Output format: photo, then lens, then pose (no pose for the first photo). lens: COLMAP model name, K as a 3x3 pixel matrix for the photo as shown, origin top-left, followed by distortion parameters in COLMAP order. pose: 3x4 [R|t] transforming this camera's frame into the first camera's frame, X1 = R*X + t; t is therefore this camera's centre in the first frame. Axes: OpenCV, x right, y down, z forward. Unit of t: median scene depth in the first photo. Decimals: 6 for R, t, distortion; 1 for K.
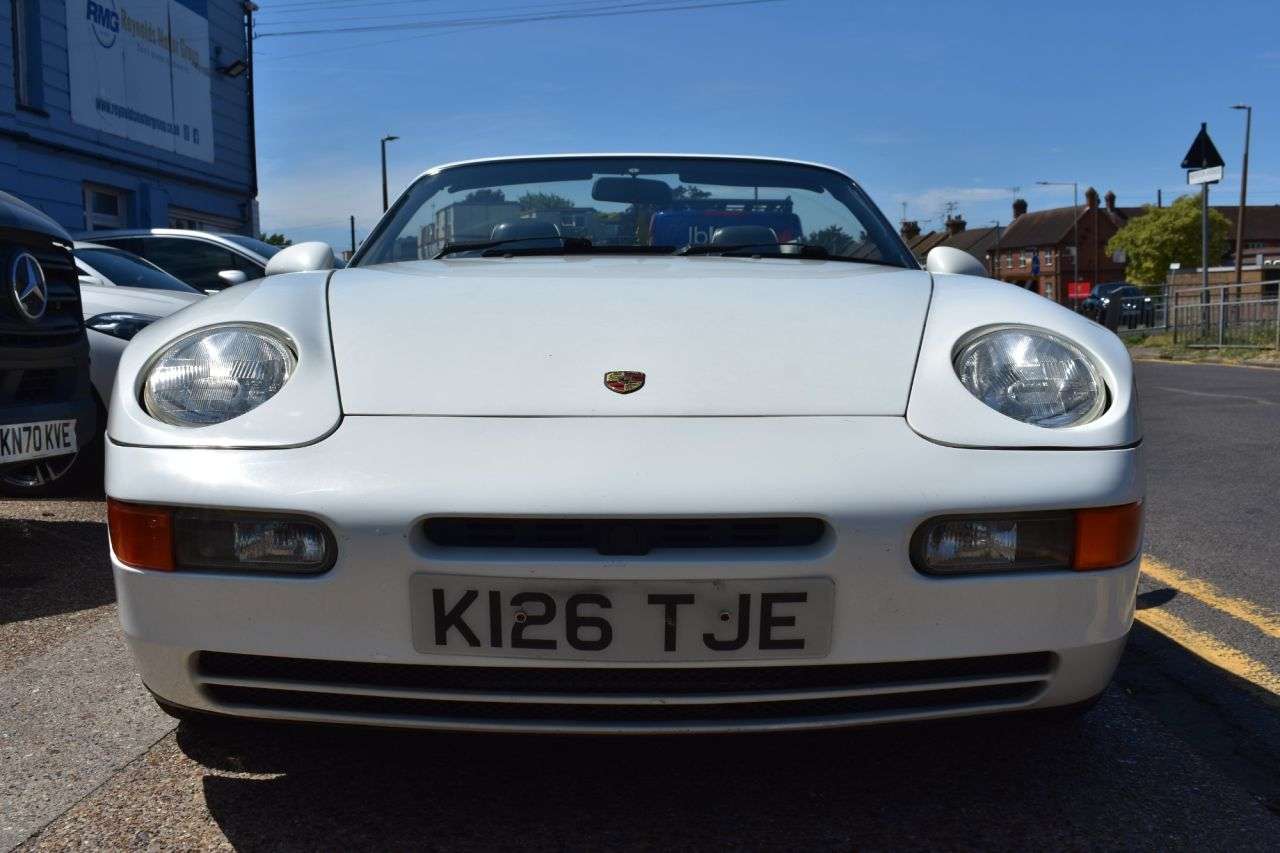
lens RADIAL K [[1347.7, 0, 640.0], [0, 1347.7, 426.5], [0, 0, 1]] dist [-0.053658, -0.008434]
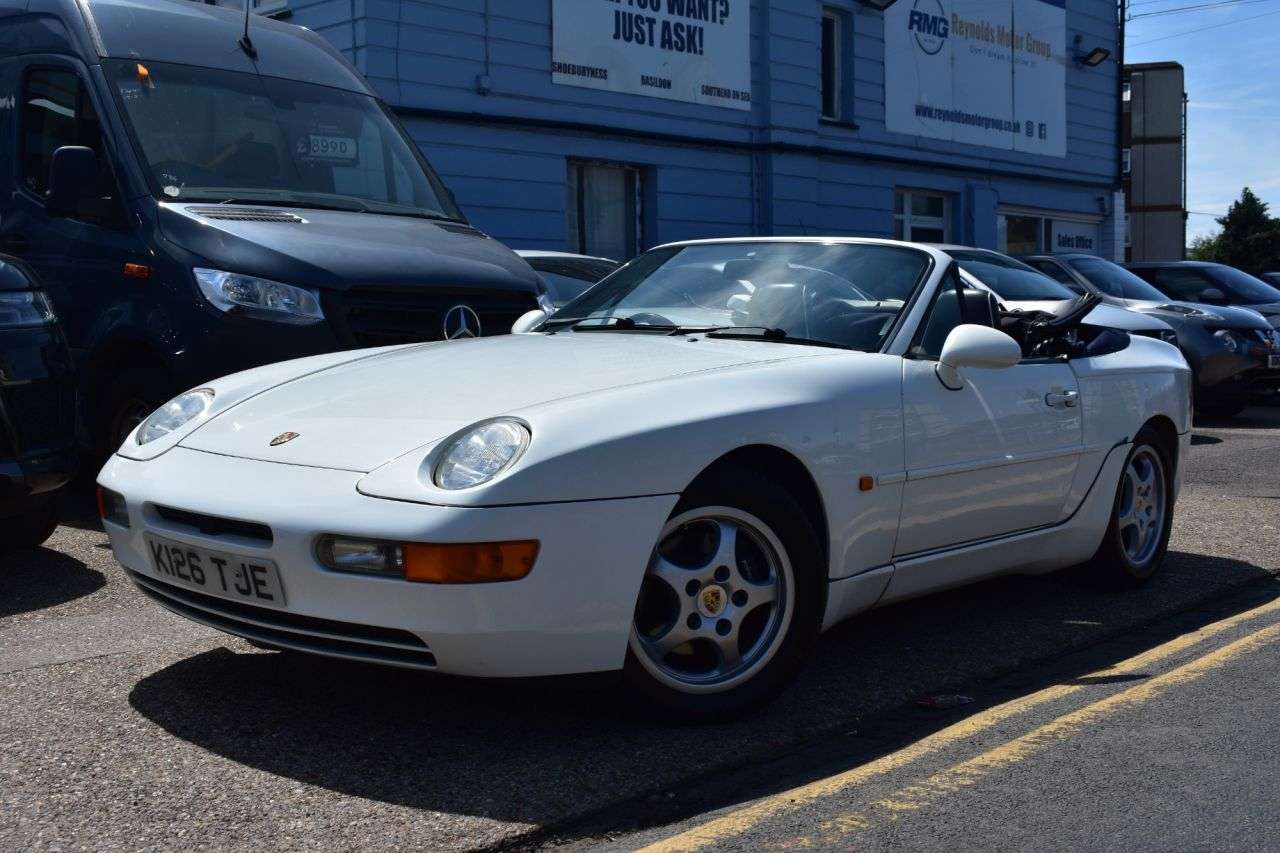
lens RADIAL K [[1497.8, 0, 640.0], [0, 1497.8, 426.5], [0, 0, 1]] dist [-0.061439, 0.009833]
pose [[0.767319, 0.068406, -0.637606, 0.179177], [-0.066478, 0.997422, 0.027007, -0.015120], [0.637810, 0.021664, 0.769889, -0.020118]]
